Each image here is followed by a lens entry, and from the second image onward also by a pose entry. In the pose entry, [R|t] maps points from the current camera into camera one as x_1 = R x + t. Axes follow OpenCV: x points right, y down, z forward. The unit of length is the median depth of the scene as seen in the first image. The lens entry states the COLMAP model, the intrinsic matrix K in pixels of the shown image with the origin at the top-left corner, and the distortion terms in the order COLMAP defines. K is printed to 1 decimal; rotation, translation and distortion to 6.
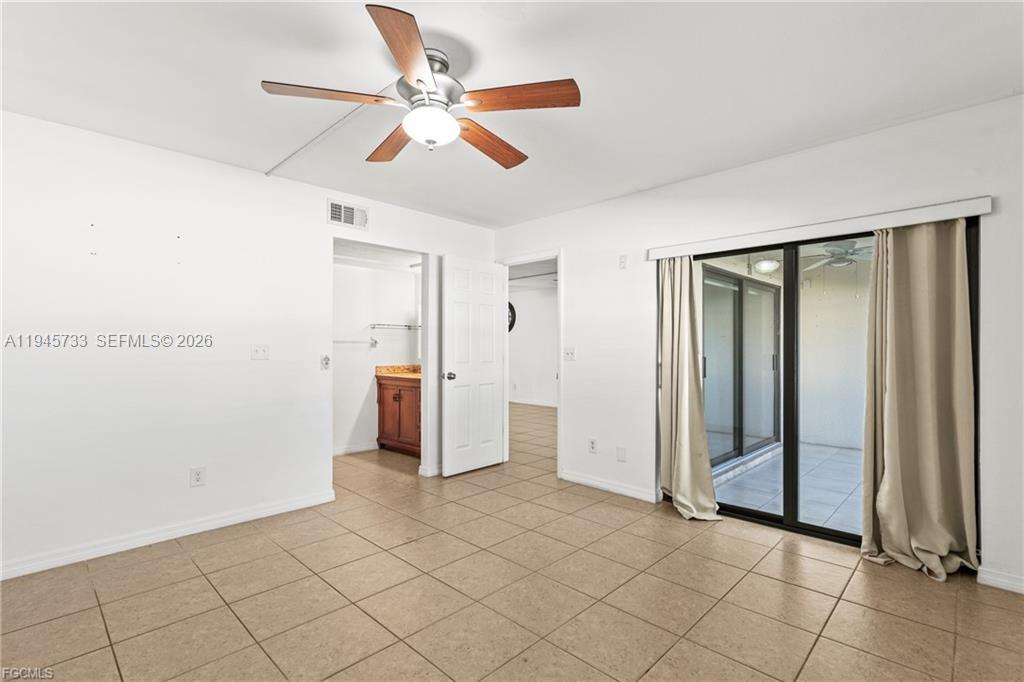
lens RADIAL K [[468.3, 0, 515.1], [0, 468.3, 347.6], [0, 0, 1]] dist [0.001747, 0.000051]
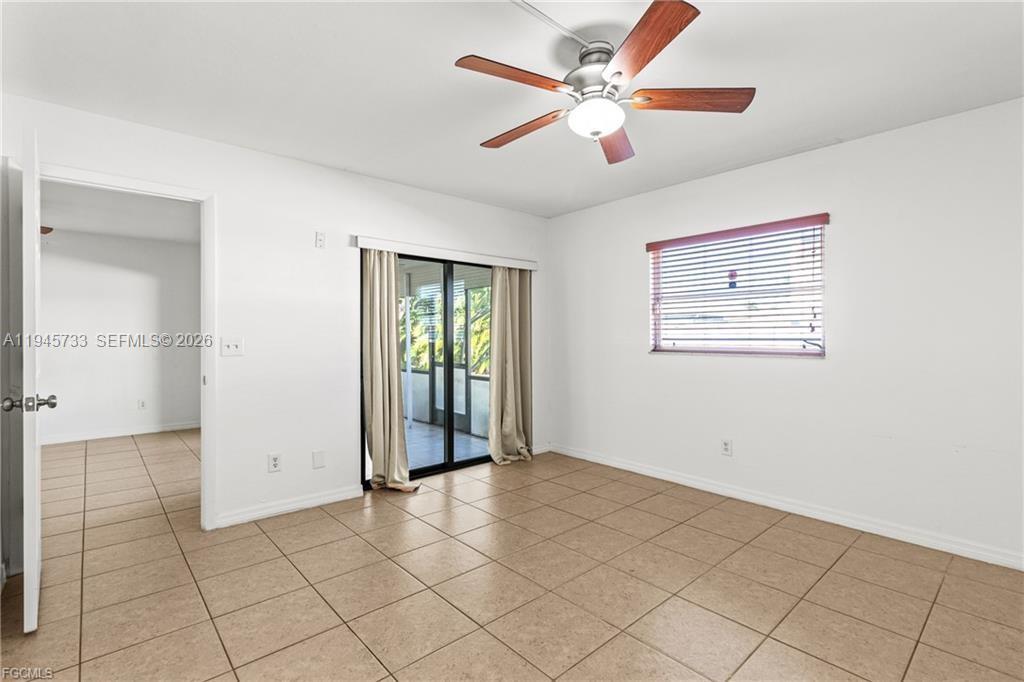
lens RADIAL K [[473.1, 0, 513.5], [0, 473.1, 338.9], [0, 0, 1]] dist [0.001733, 0.000241]
pose [[0.074309, -0.006719, 0.997213, -0.713174], [0.000460, 0.999977, 0.006704, -0.004331], [-0.997235, -0.000040, 0.074310, 0.652504]]
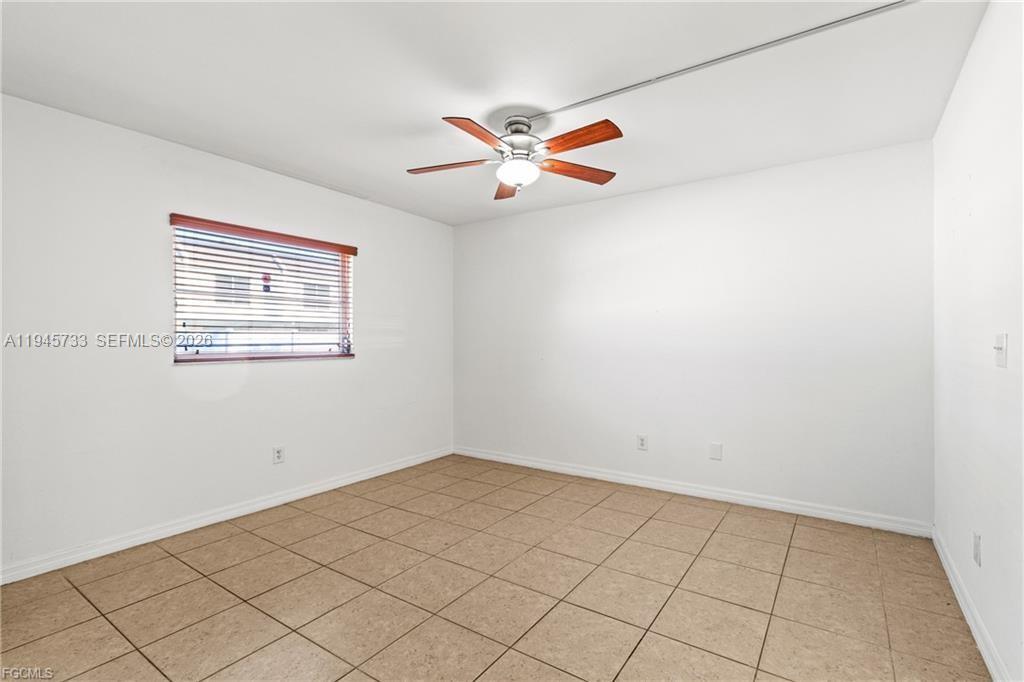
lens RADIAL K [[473.1, 0, 513.5], [0, 473.1, 338.9], [0, 0, 1]] dist [0.001733, 0.000241]
pose [[-0.986742, 0.007686, -0.162117, 0.027828], [0.009329, 0.999913, -0.009374, 0.006801], [0.162031, -0.010762, -0.986727, 1.353651]]
